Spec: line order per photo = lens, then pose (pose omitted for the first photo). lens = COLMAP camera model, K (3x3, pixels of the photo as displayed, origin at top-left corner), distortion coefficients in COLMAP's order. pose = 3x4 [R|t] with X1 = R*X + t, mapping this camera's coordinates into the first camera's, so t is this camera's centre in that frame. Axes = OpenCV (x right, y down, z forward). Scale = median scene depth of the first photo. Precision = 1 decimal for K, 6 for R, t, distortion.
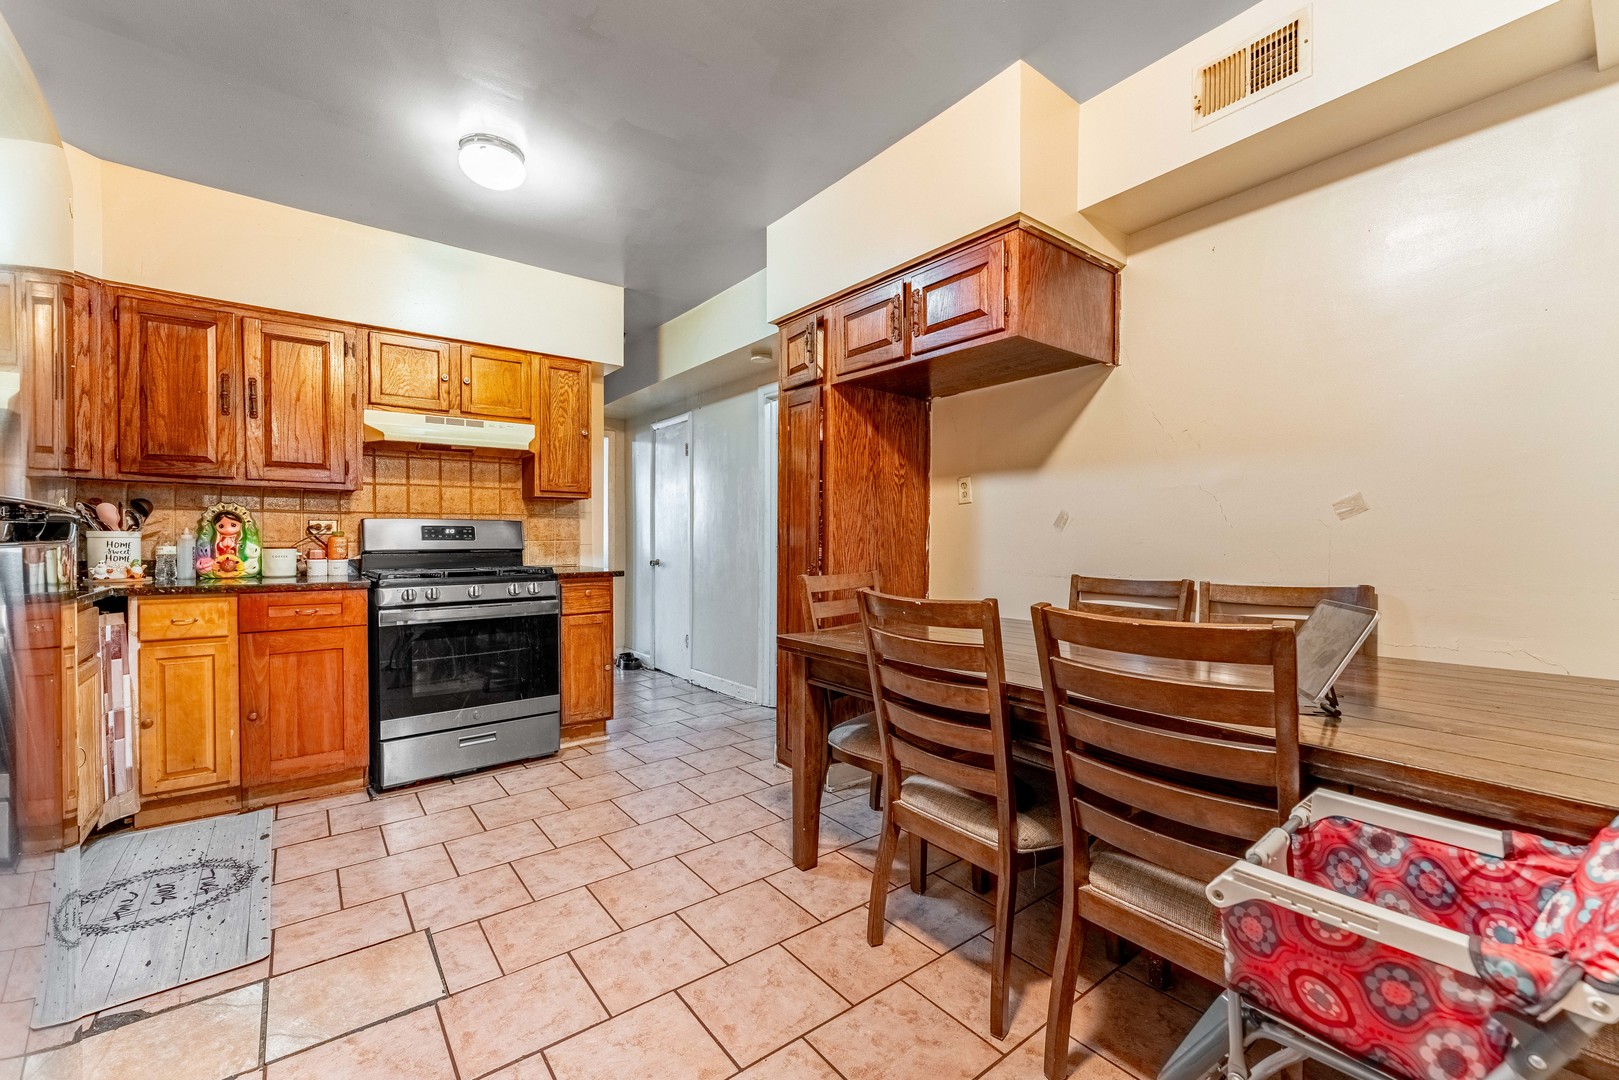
lens RADIAL K [[667.4, 0, 811.8], [0, 667.4, 542.4], [0, 0, 1]] dist [0.001052, -0.000233]
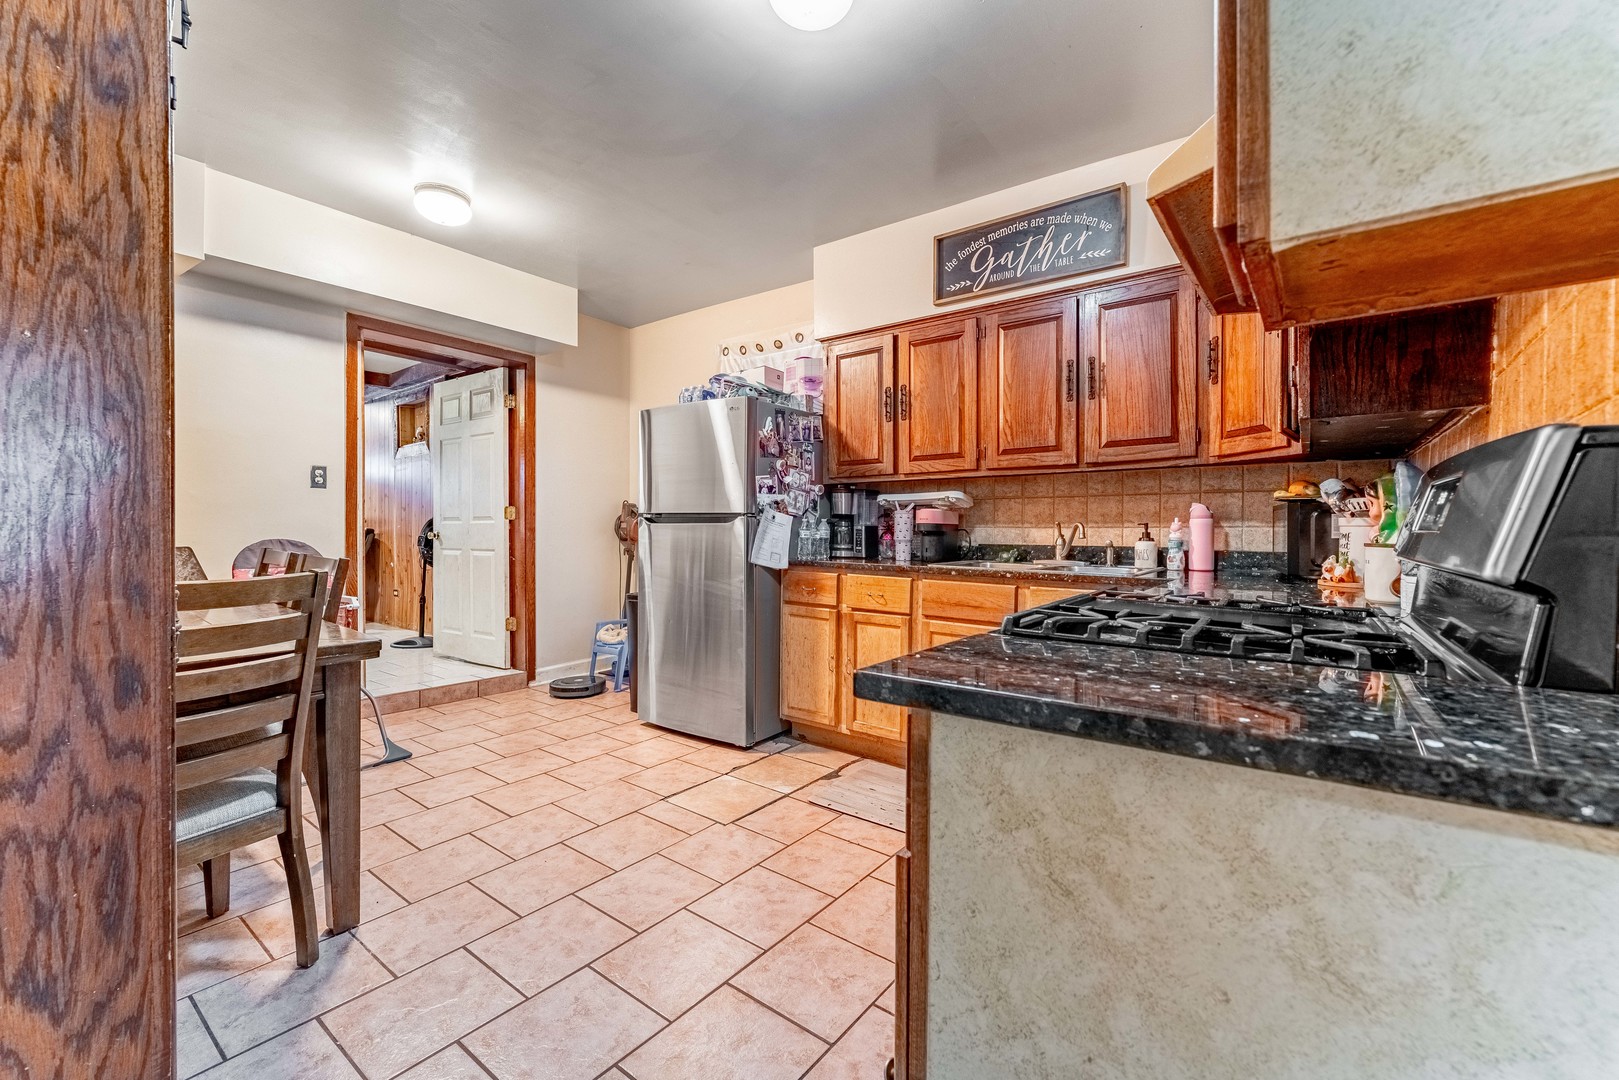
lens RADIAL K [[667.4, 0, 809.2], [0, 667.4, 531.7], [0, 0, 1]] dist [0.001052, -0.000233]
pose [[-0.967406, -0.005490, -0.253169, -0.393327], [-0.010762, 0.999753, 0.019444, -0.009266], [0.253000, 0.021534, -0.967227, 2.181072]]
